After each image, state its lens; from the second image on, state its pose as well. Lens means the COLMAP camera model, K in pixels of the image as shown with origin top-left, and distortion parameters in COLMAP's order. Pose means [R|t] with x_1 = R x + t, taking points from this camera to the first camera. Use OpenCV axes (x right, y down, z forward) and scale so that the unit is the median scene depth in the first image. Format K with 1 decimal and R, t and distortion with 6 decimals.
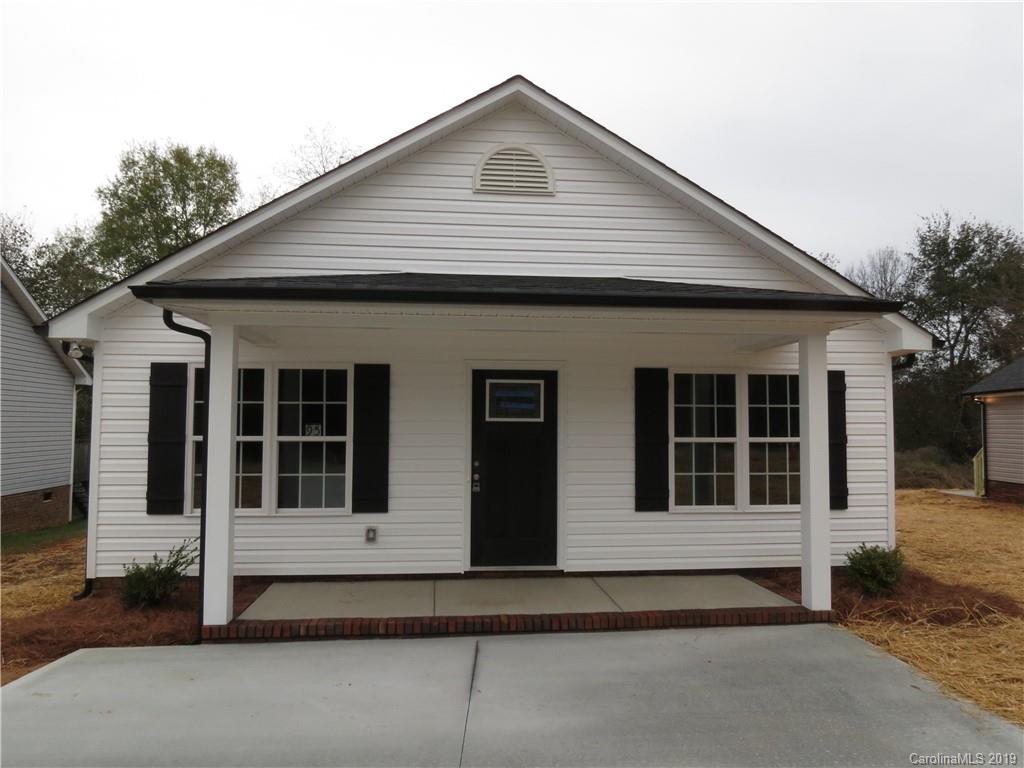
lens RADIAL K [[722.4, 0, 510.8], [0, 722.4, 385.2], [0, 0, 1]] dist [-0.037776, 0.018940]
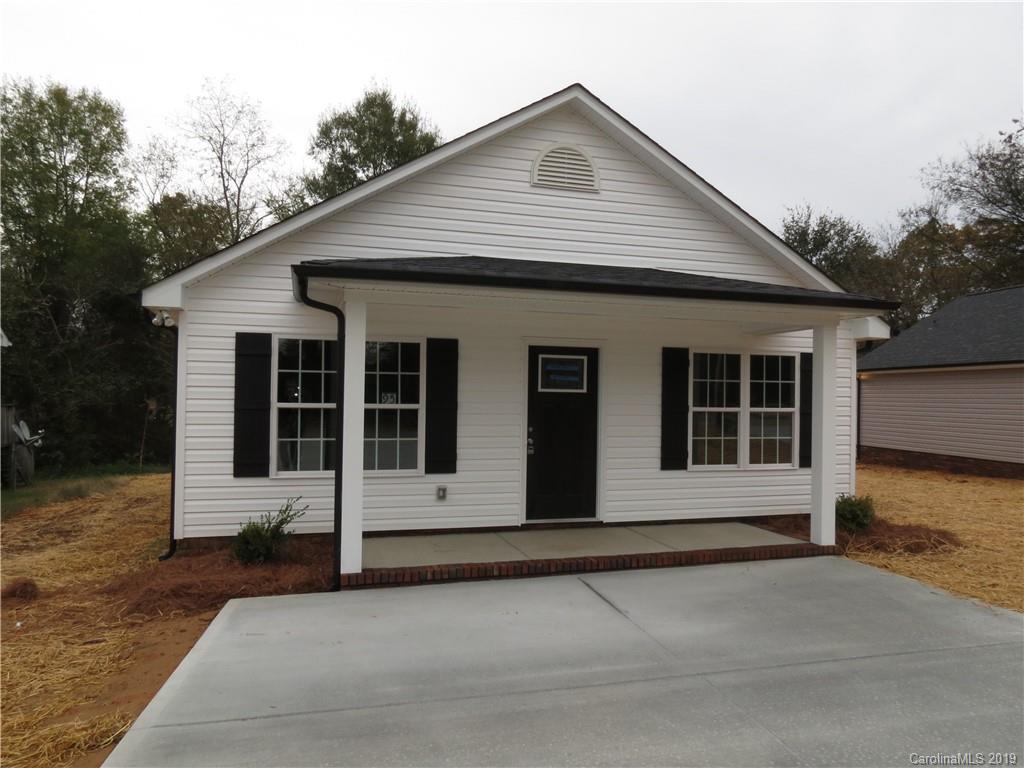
lens RADIAL K [[722.4, 0, 513.4], [0, 722.4, 383.9], [0, 0, 1]] dist [-0.037776, 0.018940]
pose [[0.981982, 0.012889, 0.188533, -0.284986], [-0.020755, 0.998992, 0.039807, -0.006235], [-0.187830, -0.043002, 0.981260, -0.097169]]
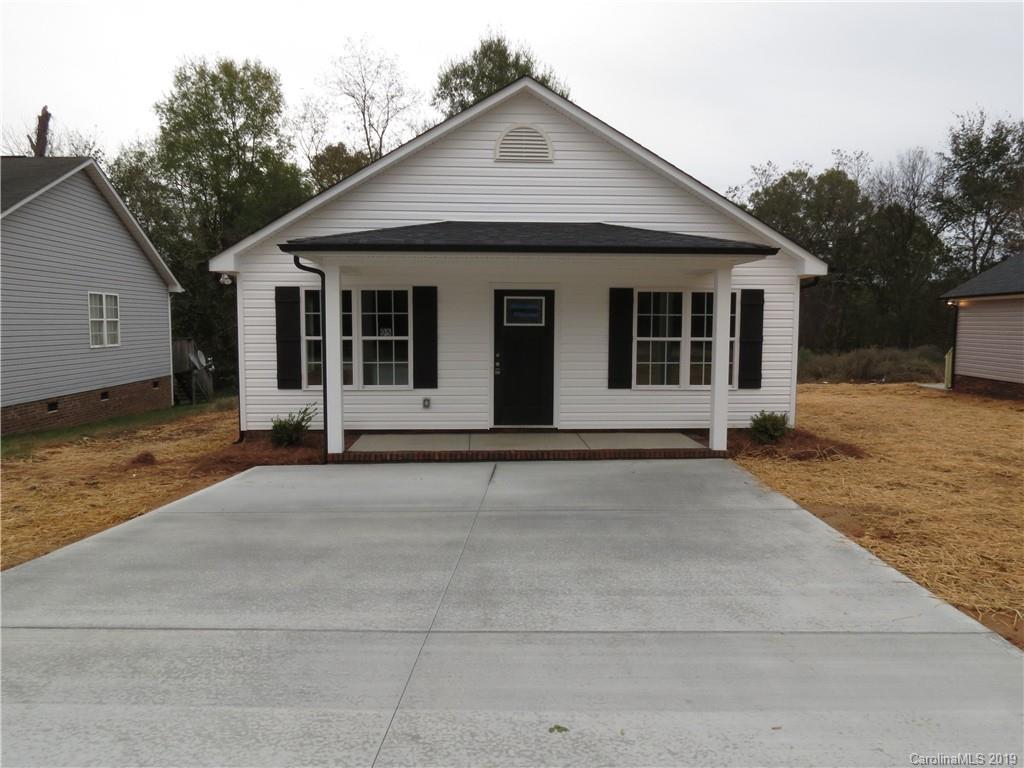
lens RADIAL K [[722.4, 0, 514.1], [0, 722.4, 383.8], [0, 0, 1]] dist [-0.037776, 0.018940]
pose [[0.998914, 0.003590, -0.046447, 0.052053], [0.002942, 0.990175, 0.139801, -0.036523], [0.046493, -0.139786, 0.989090, -0.433461]]
